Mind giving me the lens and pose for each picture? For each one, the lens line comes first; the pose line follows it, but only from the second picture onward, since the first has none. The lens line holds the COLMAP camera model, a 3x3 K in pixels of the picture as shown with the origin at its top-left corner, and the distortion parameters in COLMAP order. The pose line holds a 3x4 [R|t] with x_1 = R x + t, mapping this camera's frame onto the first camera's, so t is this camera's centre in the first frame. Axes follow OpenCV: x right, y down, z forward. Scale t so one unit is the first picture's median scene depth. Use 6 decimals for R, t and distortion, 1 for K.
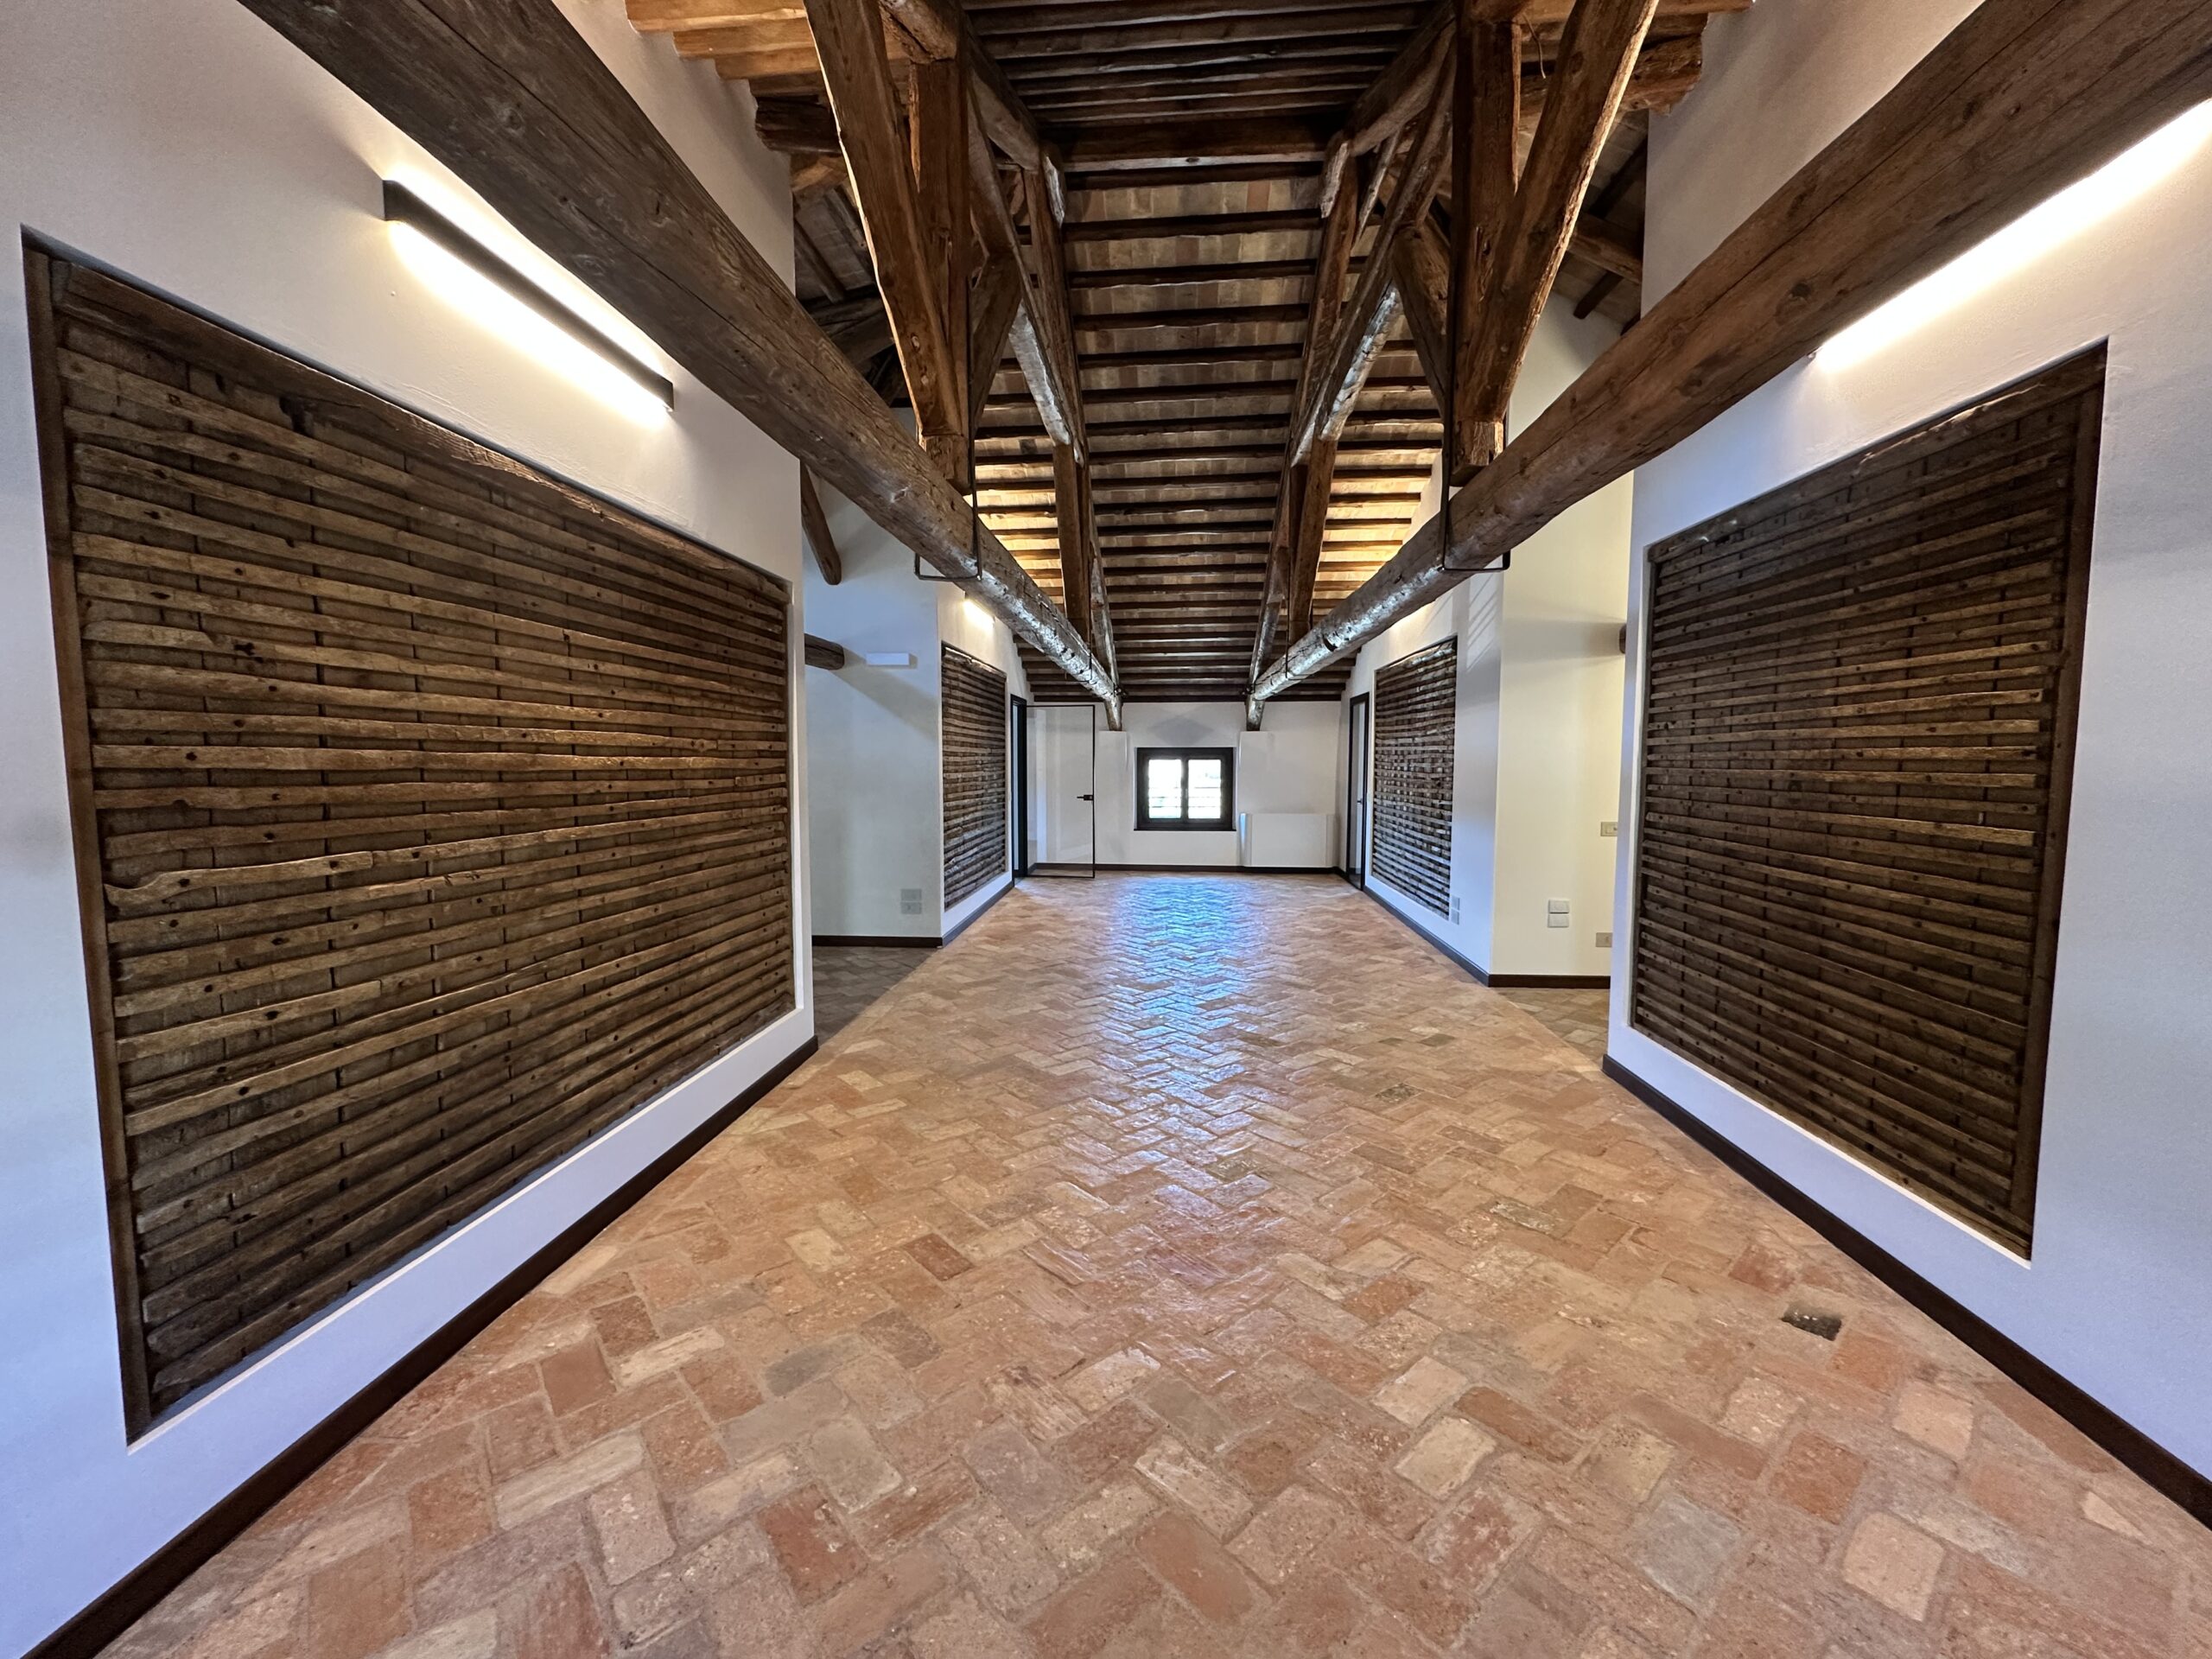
lens RADIAL K [[885.2, 0, 1104.4], [0, 885.2, 828.0], [0, 0, 1]] dist [-0.005673, 0.001157]
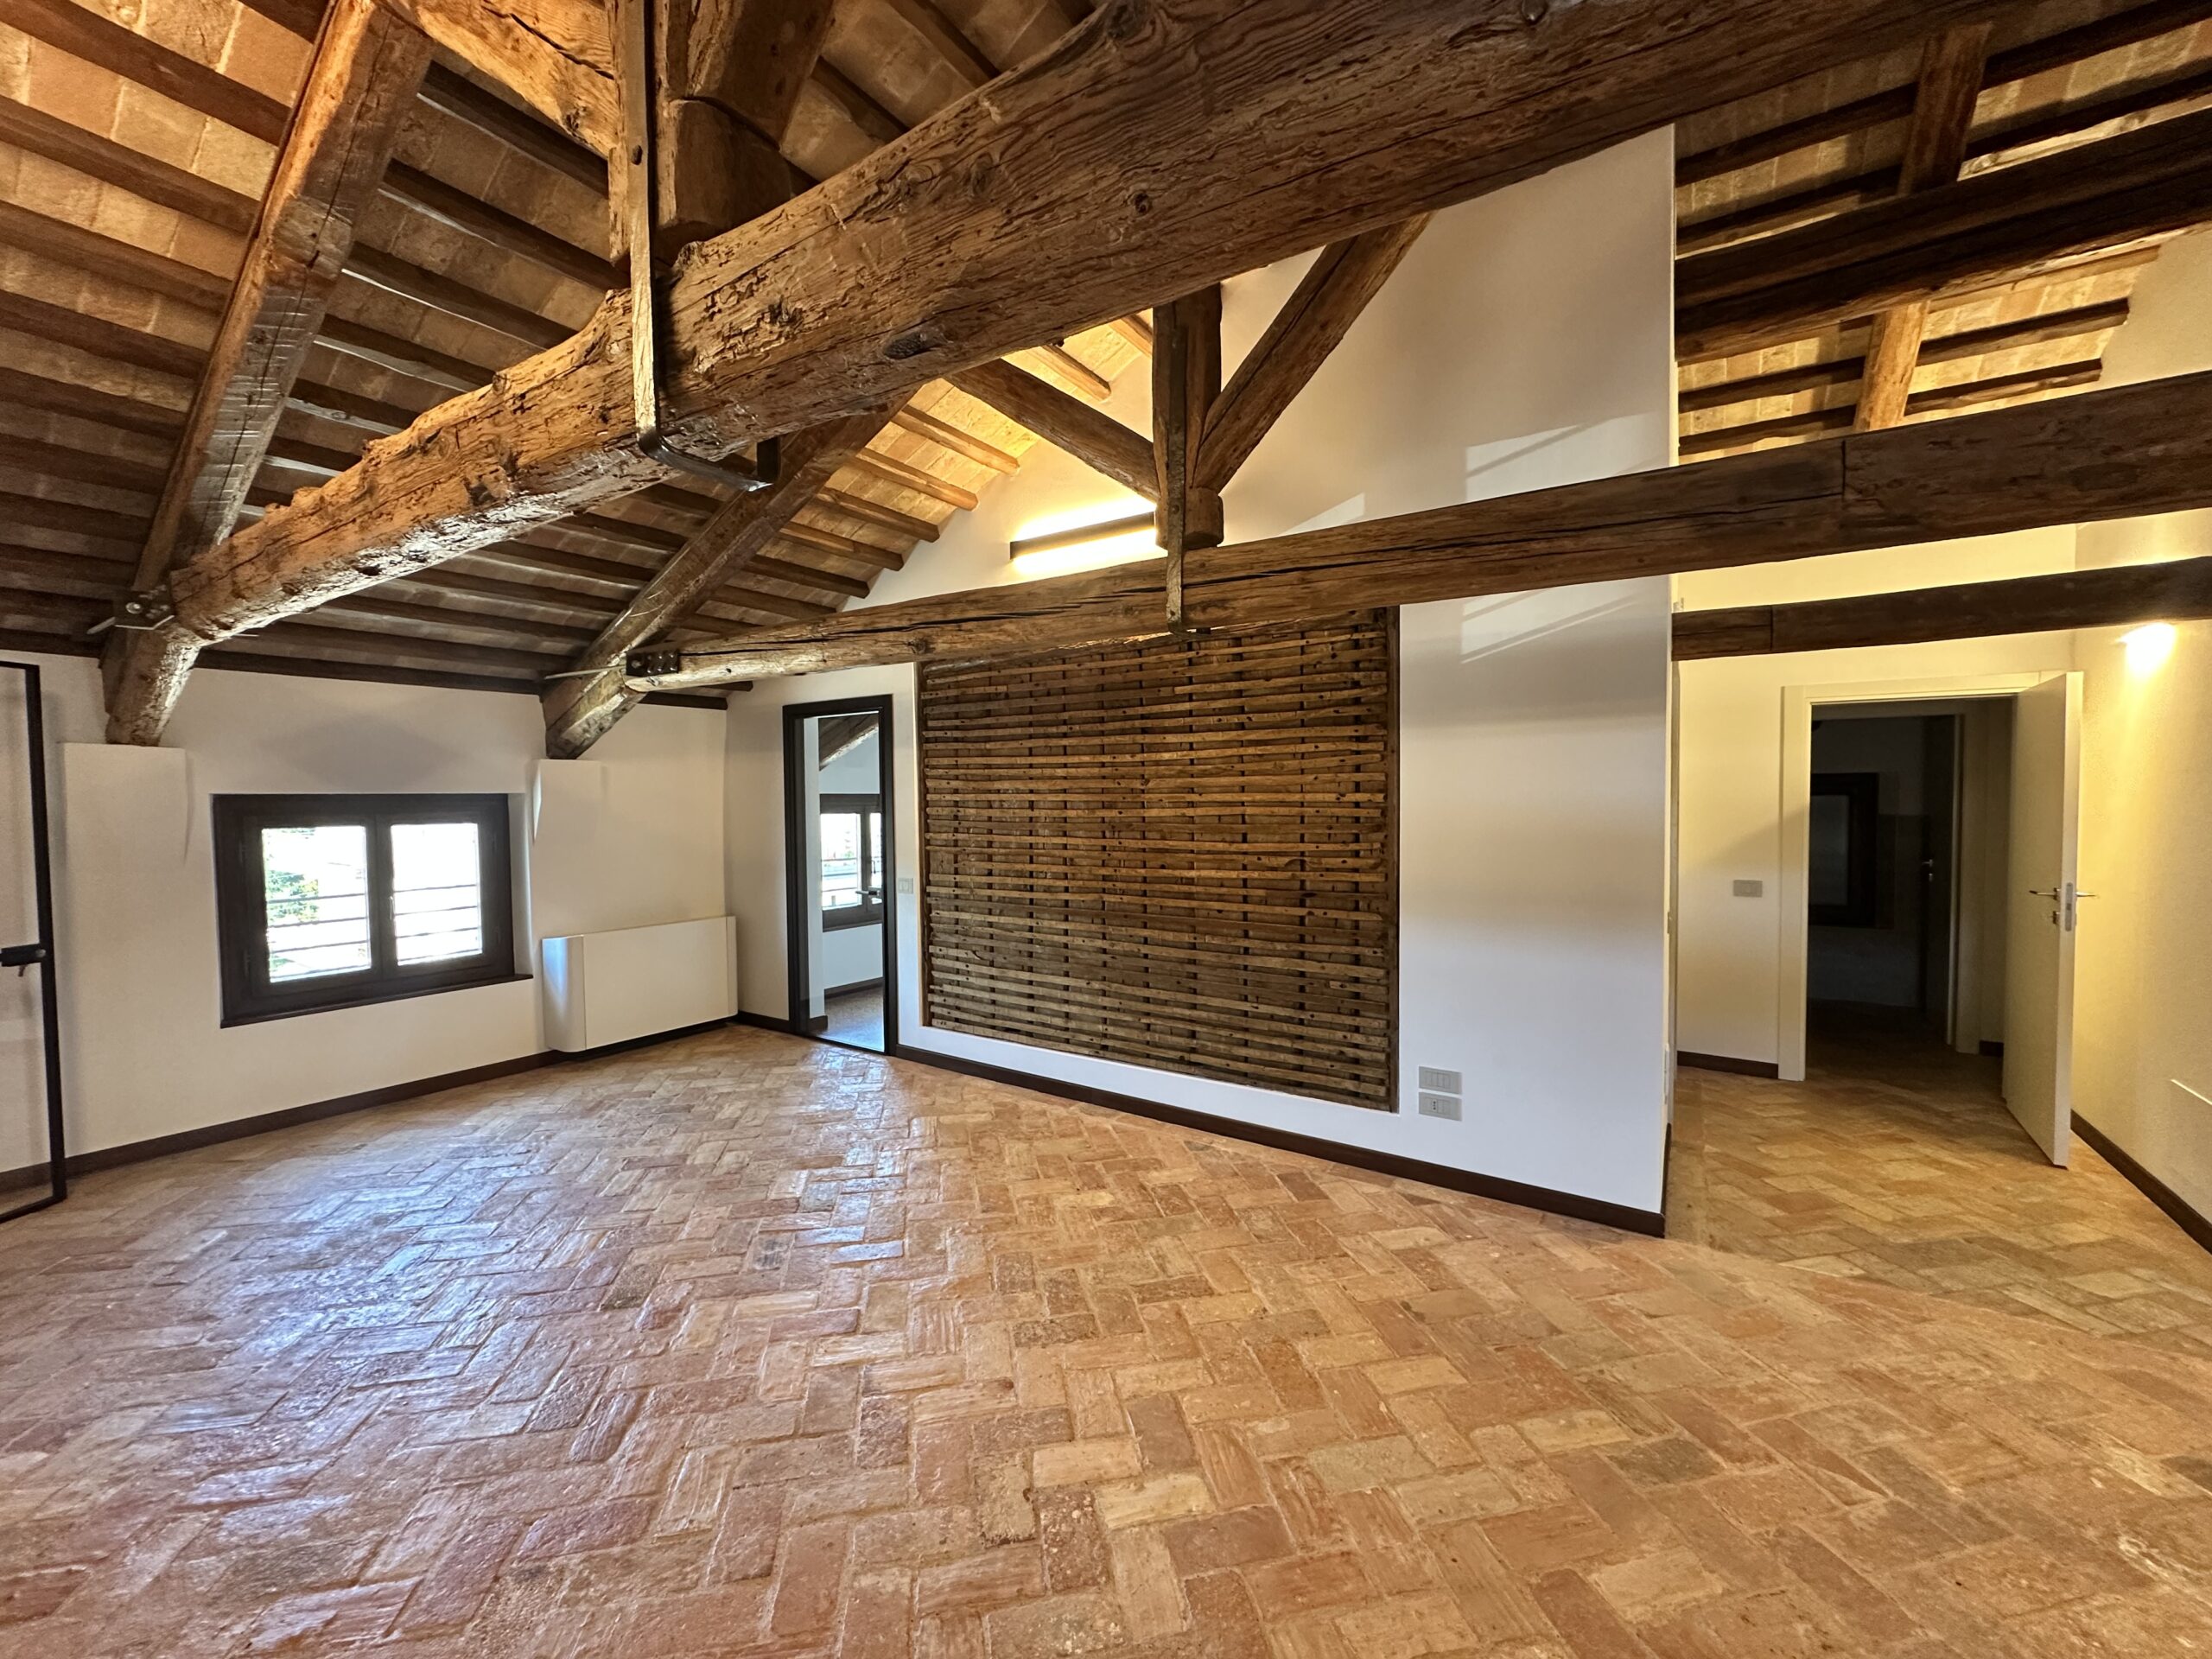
lens RADIAL K [[885.2, 0, 1104.4], [0, 885.2, 828.0], [0, 0, 1]] dist [-0.005673, 0.001157]
pose [[0.485129, -0.032393, 0.873842, -0.240837], [0.075524, 0.997132, -0.004965, -0.116193], [-0.871175, 0.068405, 0.486184, 1.240840]]
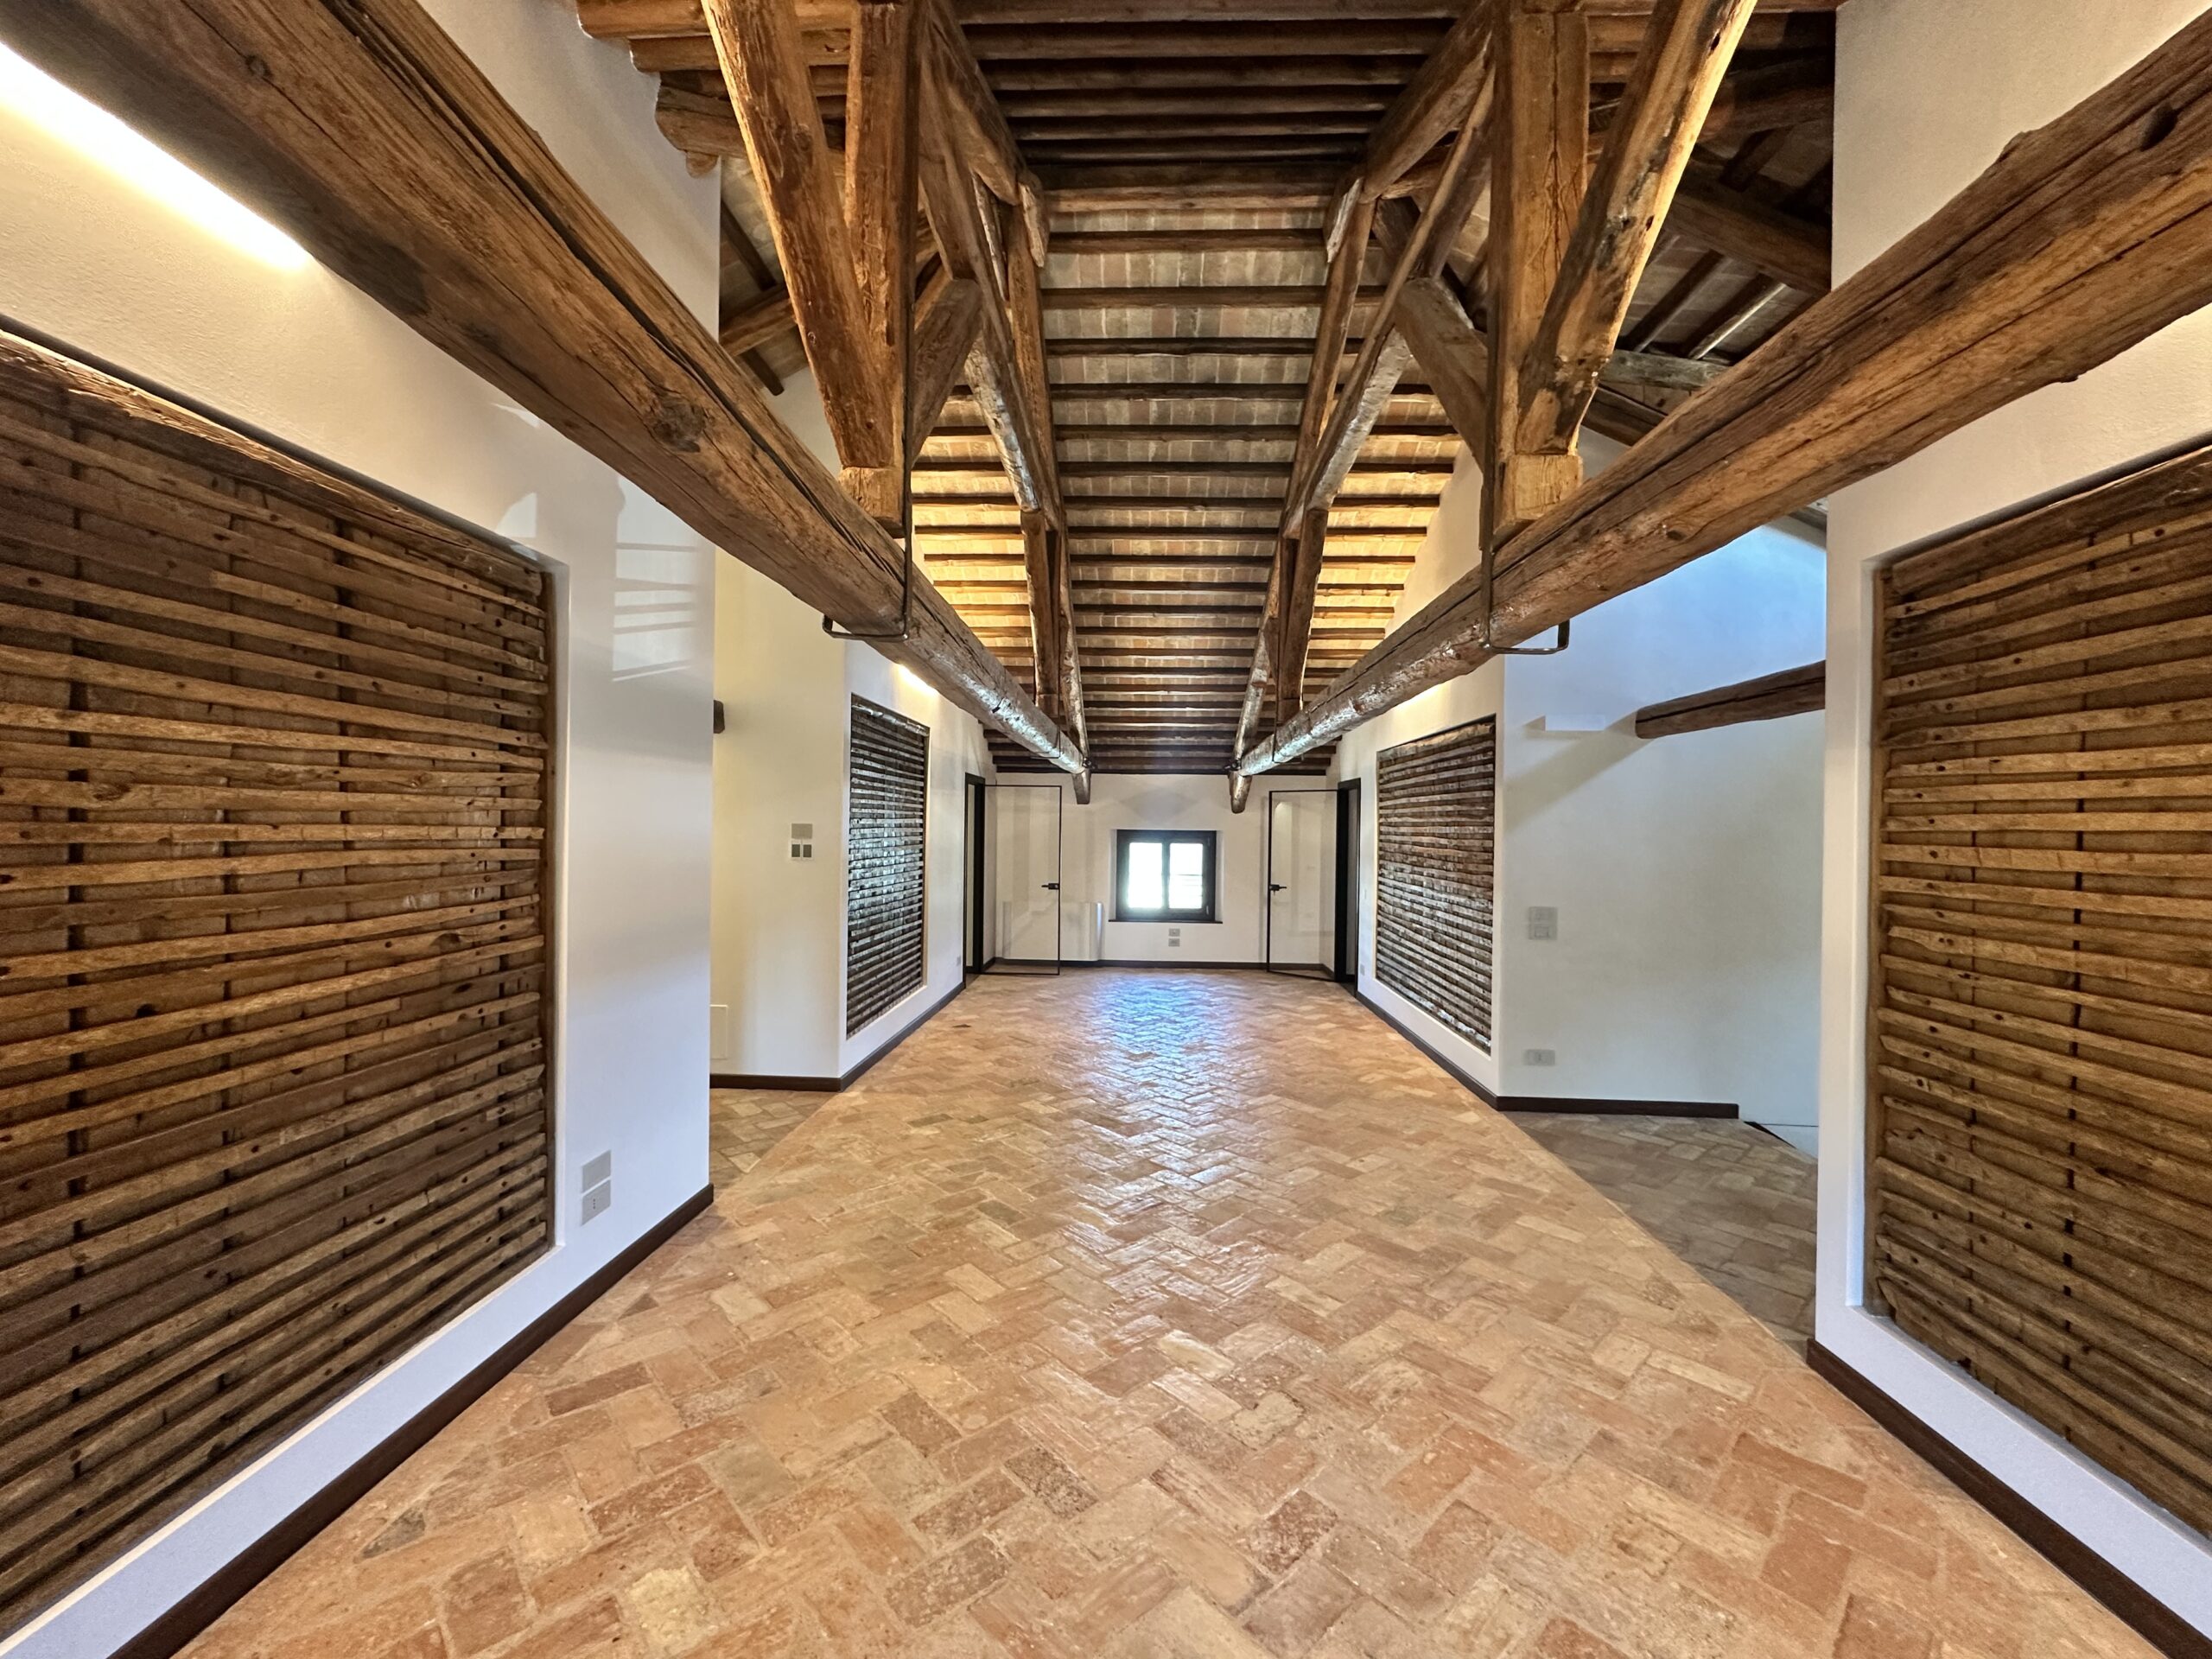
lens RADIAL K [[885.2, 0, 1104.4], [0, 885.2, 828.0], [0, 0, 1]] dist [-0.005673, 0.001157]
pose [[-0.999373, -0.014943, -0.032107, 0.209709], [-0.017485, 0.996609, 0.080400, -0.184436], [0.030797, 0.080911, -0.996245, 1.989743]]
